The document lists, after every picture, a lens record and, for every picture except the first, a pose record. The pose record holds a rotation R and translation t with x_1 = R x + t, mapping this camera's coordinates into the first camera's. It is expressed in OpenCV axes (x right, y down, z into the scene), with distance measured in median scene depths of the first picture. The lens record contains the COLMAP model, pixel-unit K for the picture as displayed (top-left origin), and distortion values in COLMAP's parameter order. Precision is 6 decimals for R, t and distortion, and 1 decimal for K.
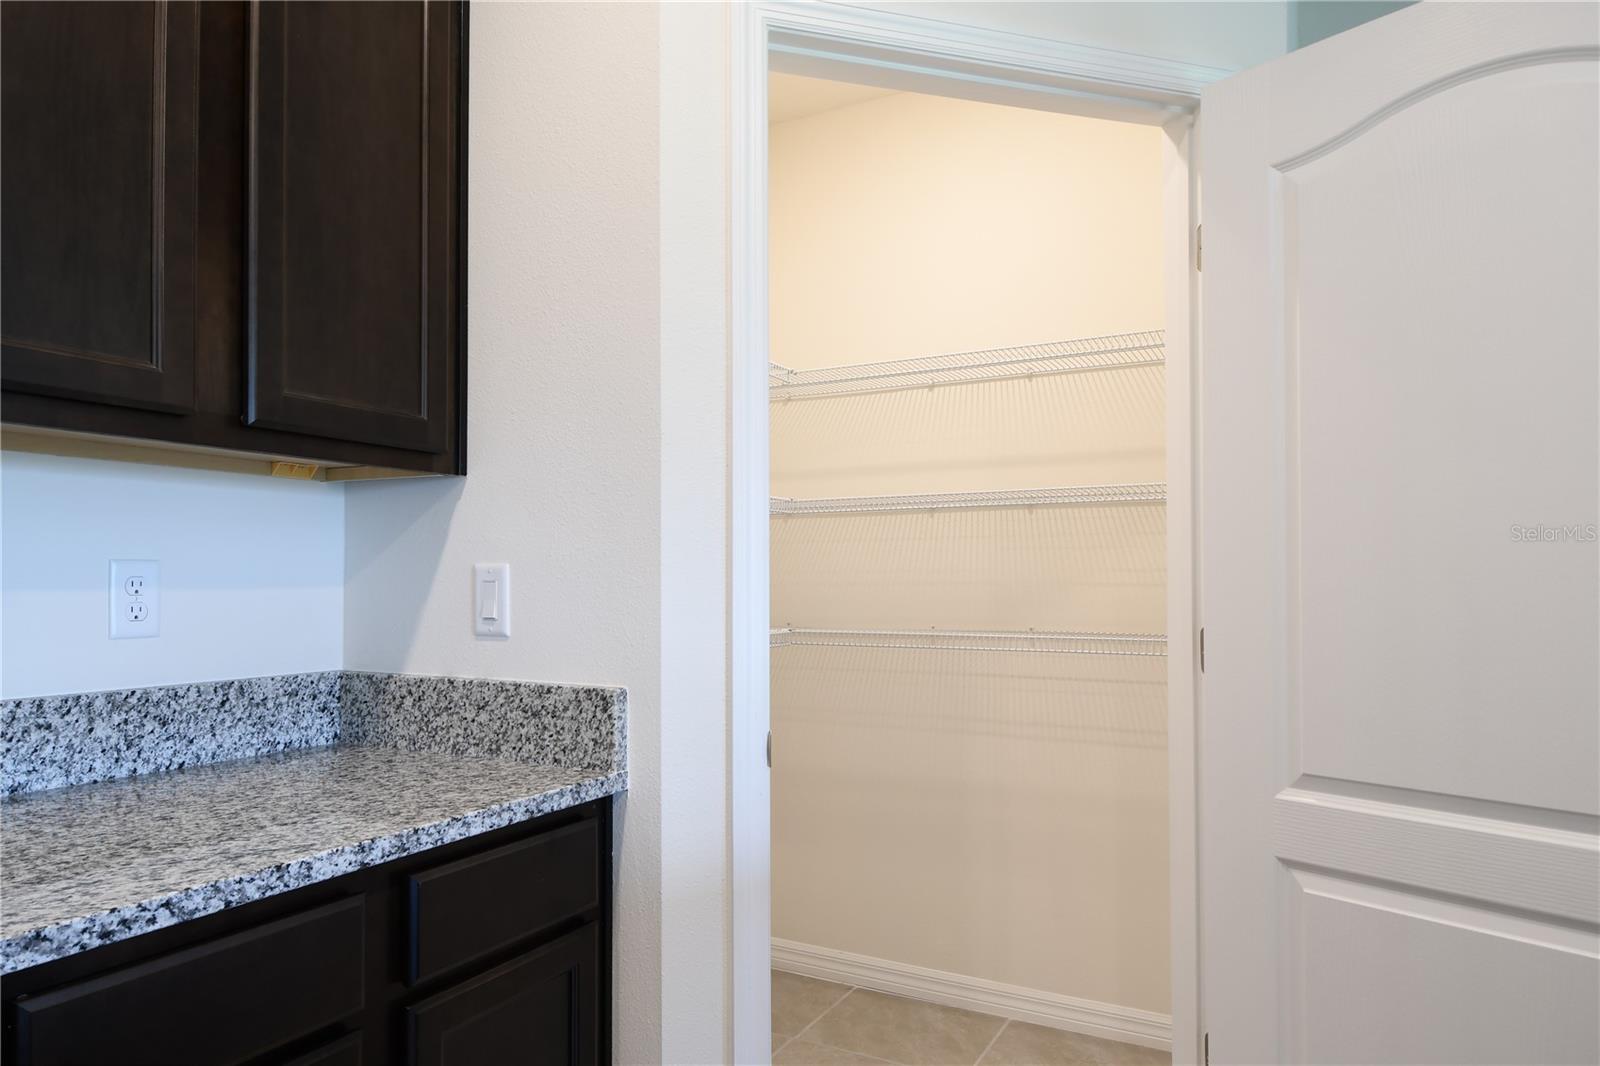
lens RADIAL K [[1045.0, 0, 790.1], [0, 1045.0, 578.7], [0, 0, 1]] dist [0.003124, 0.001037]
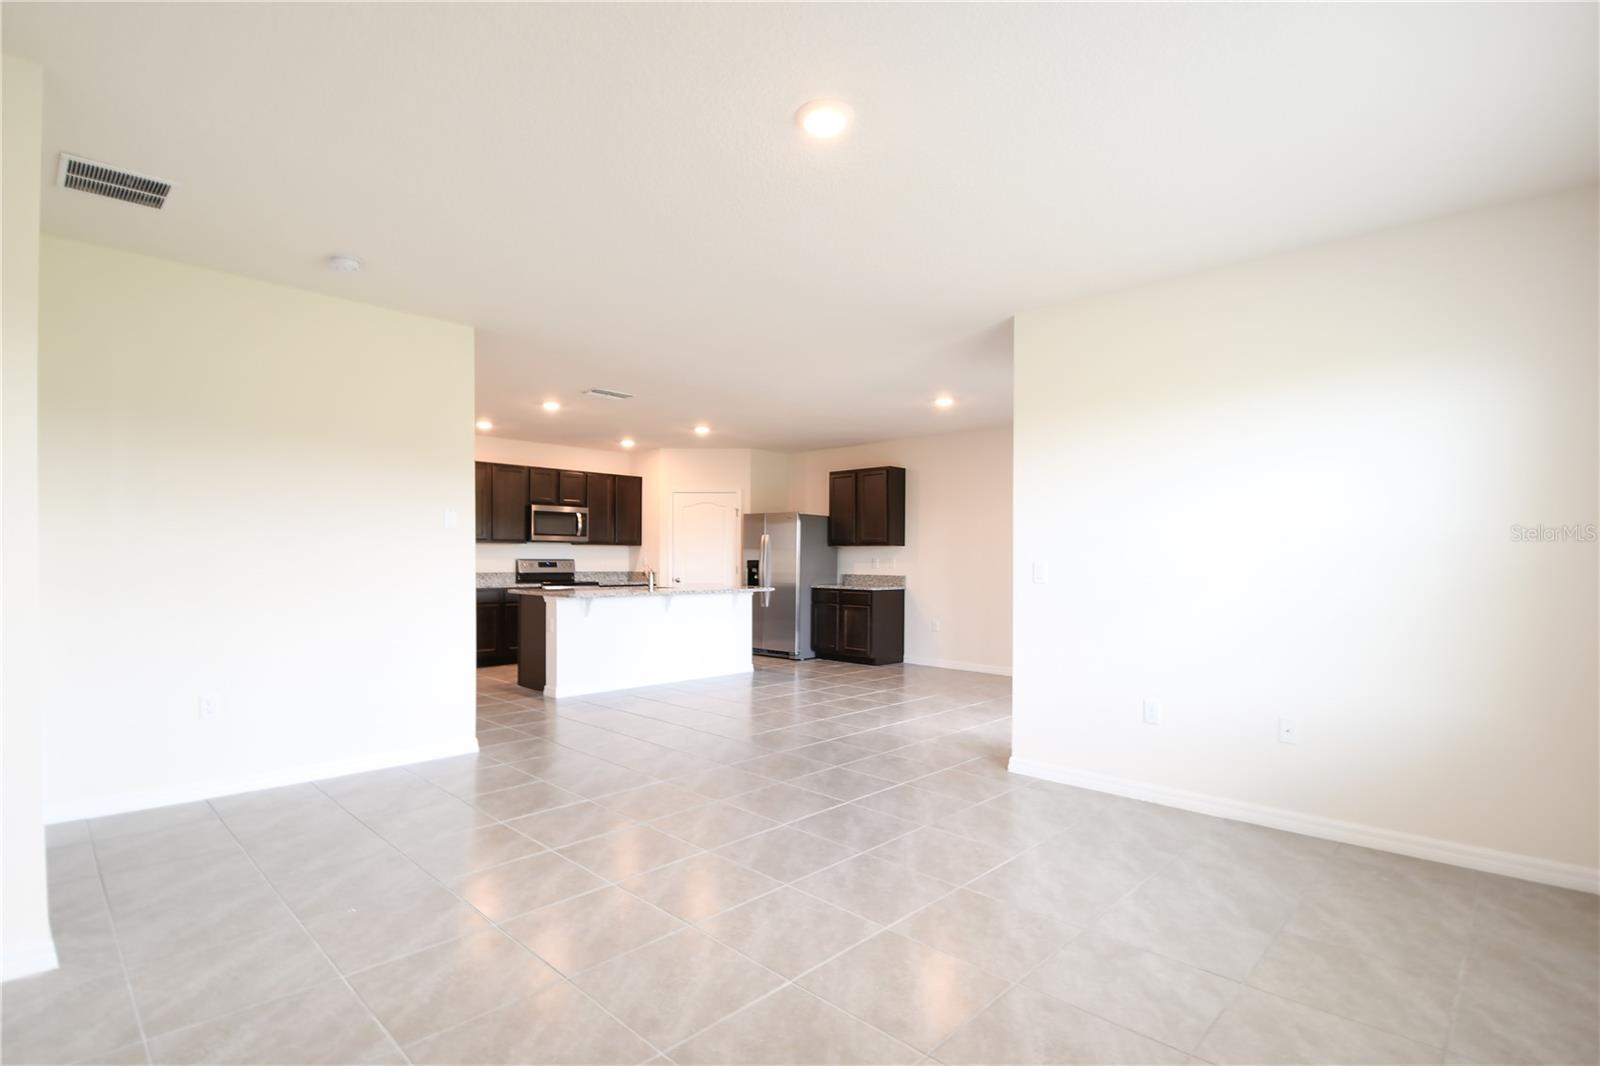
lens RADIAL K [[767.8, 0, 787.5], [0, 767.8, 575.7], [0, 0, 1]] dist [-0.010304, -0.011615]
pose [[0.961516, 0.010440, -0.274549, 2.531325], [-0.005206, 0.999791, 0.019787, 0.005919], [0.274698, -0.017596, 0.961369, -4.615132]]
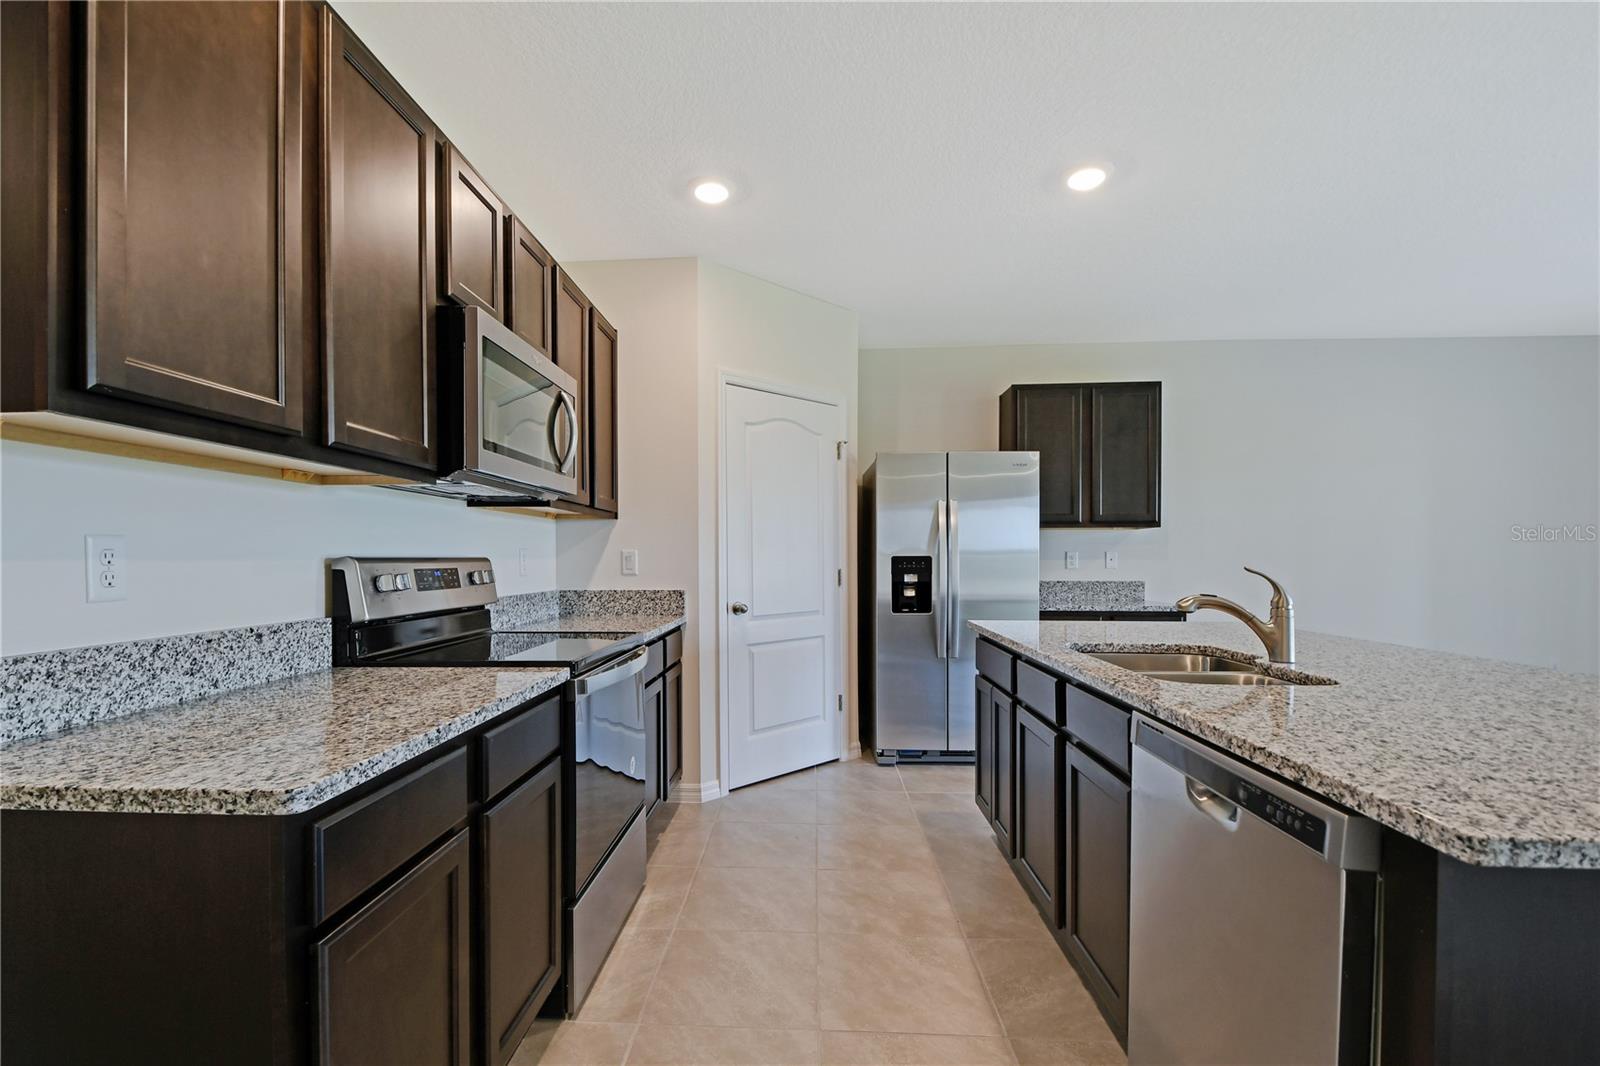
lens RADIAL K [[712.2, 0, 781.3], [0, 712.2, 555.4], [0, 0, 1]] dist [0.002264, -0.001930]
pose [[0.899220, -0.001837, 0.437493, -0.822158], [0.003758, 0.999987, -0.003526, 0.009937], [-0.437480, 0.004814, 0.899215, -1.033849]]
